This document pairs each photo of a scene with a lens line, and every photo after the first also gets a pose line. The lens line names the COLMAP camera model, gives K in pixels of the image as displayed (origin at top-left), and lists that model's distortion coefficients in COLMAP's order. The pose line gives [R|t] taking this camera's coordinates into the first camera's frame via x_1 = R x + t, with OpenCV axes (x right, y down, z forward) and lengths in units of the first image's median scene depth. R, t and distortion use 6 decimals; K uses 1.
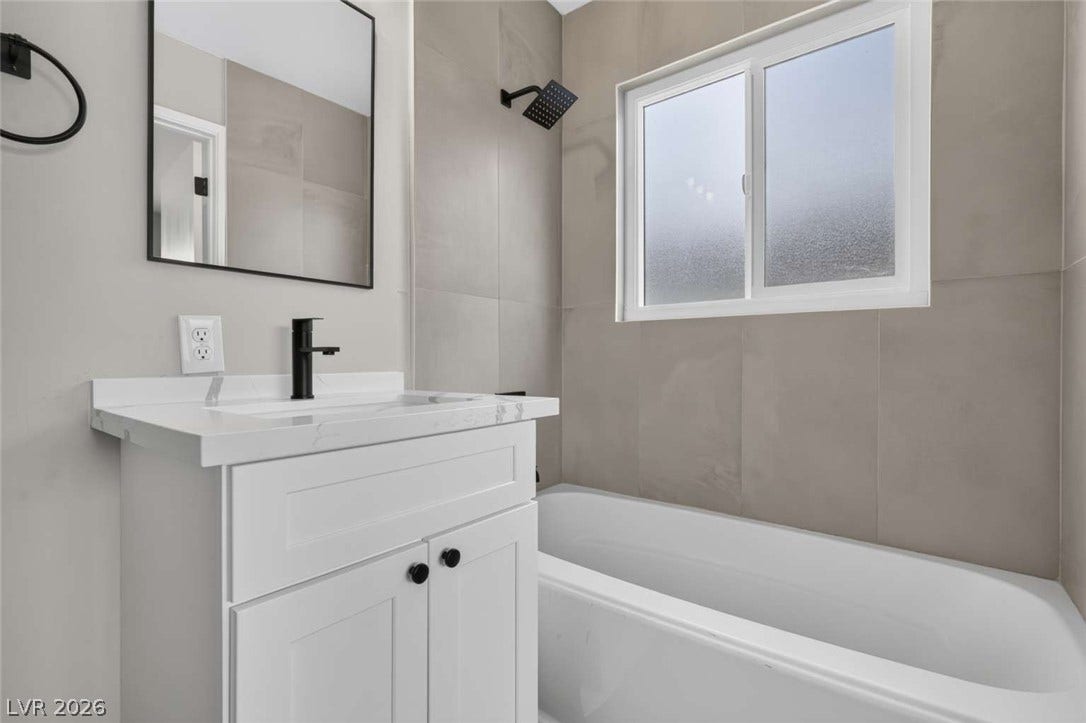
lens RADIAL K [[483.2, 0, 541.3], [0, 483.2, 362.9], [0, 0, 1]] dist [-0.000788, -0.000006]
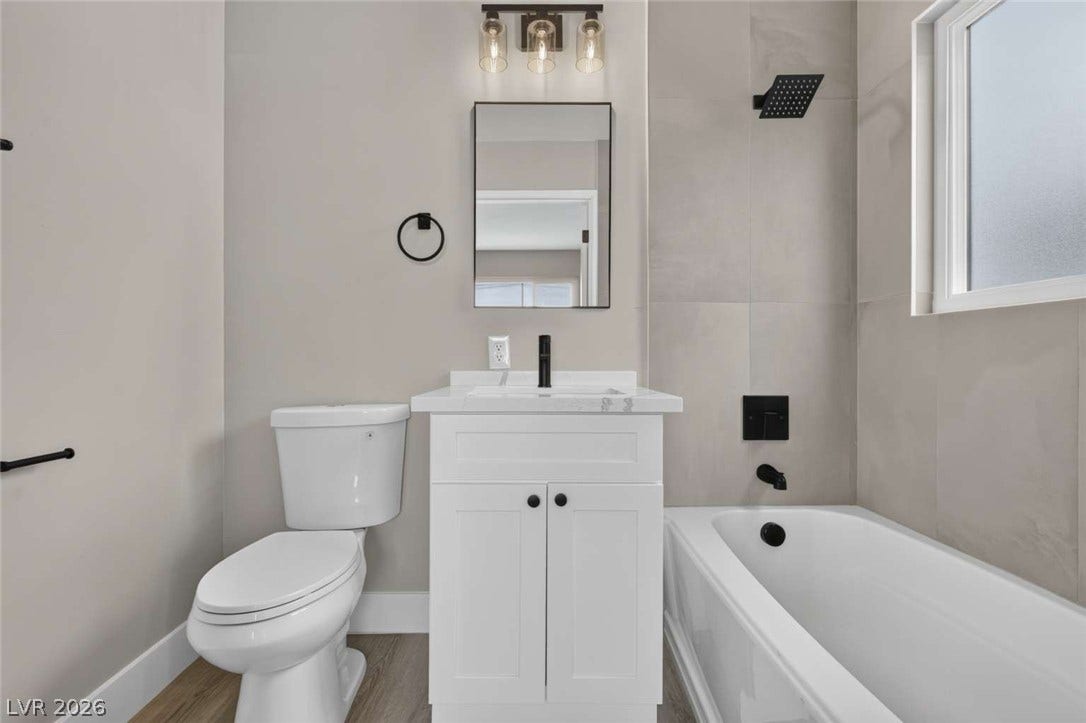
lens RADIAL K [[483.2, 0, 540.5], [0, 483.2, 357.7], [0, 0, 1]] dist [-0.000788, -0.000006]
pose [[0.635192, 0.001411, -0.772353, 0.518035], [-0.008755, 0.999947, -0.005374, -0.008042], [0.772305, 0.010175, 0.635171, 0.019075]]
